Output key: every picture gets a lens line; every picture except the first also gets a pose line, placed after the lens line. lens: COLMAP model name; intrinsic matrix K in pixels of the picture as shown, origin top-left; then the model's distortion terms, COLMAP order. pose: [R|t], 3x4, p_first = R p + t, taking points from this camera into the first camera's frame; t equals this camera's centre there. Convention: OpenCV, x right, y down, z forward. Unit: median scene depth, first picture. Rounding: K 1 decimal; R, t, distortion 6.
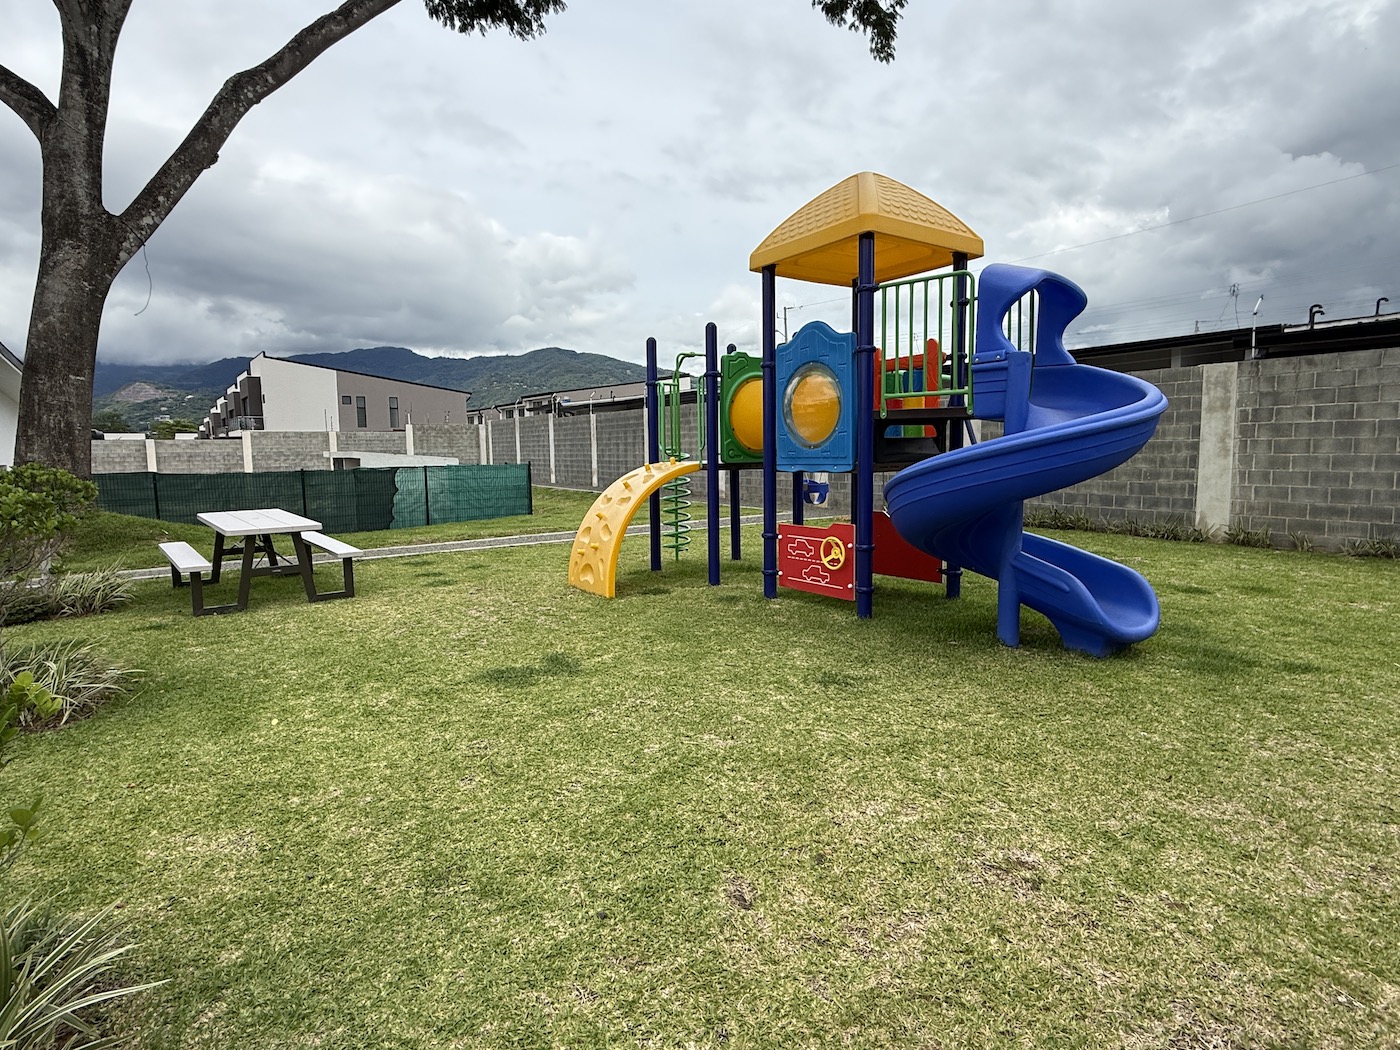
lens RADIAL K [[743.4, 0, 698.0], [0, 743.4, 524.3], [0, 0, 1]] dist [0.000087, 0.000336]
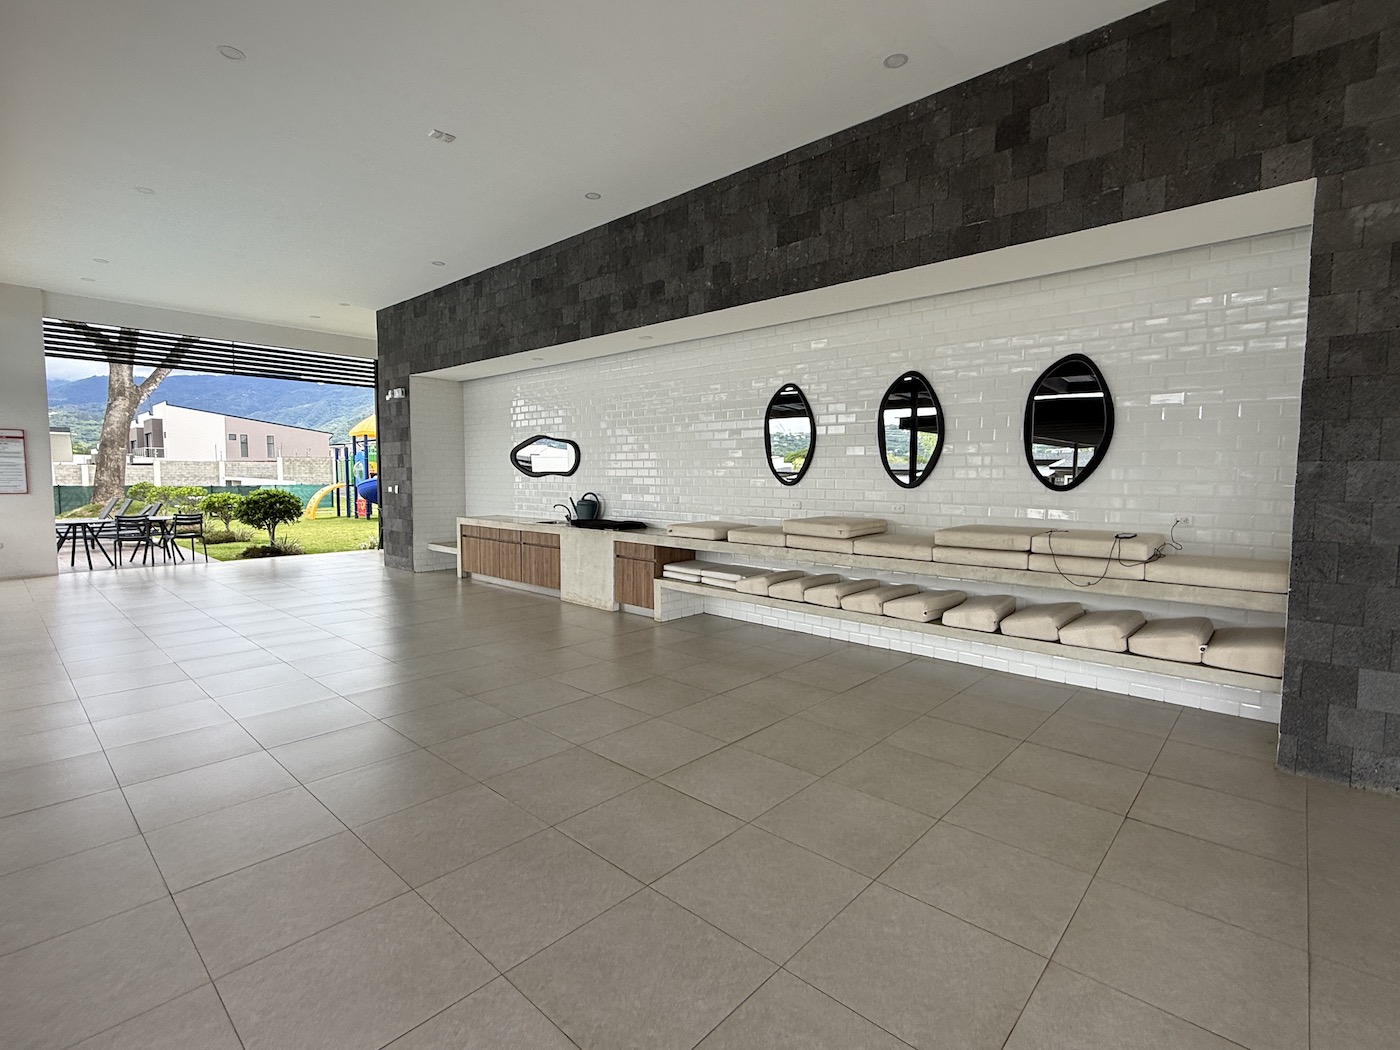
lens RADIAL K [[656.2, 0, 702.5], [0, 656.2, 523.3], [0, 0, 1]] dist [0.001414, 0.000150]
pose [[0.982840, 0.006443, 0.184346, 0.193902], [-0.000781, 0.999526, -0.030769, 0.035159], [-0.184457, 0.030097, 0.982380, -0.424318]]
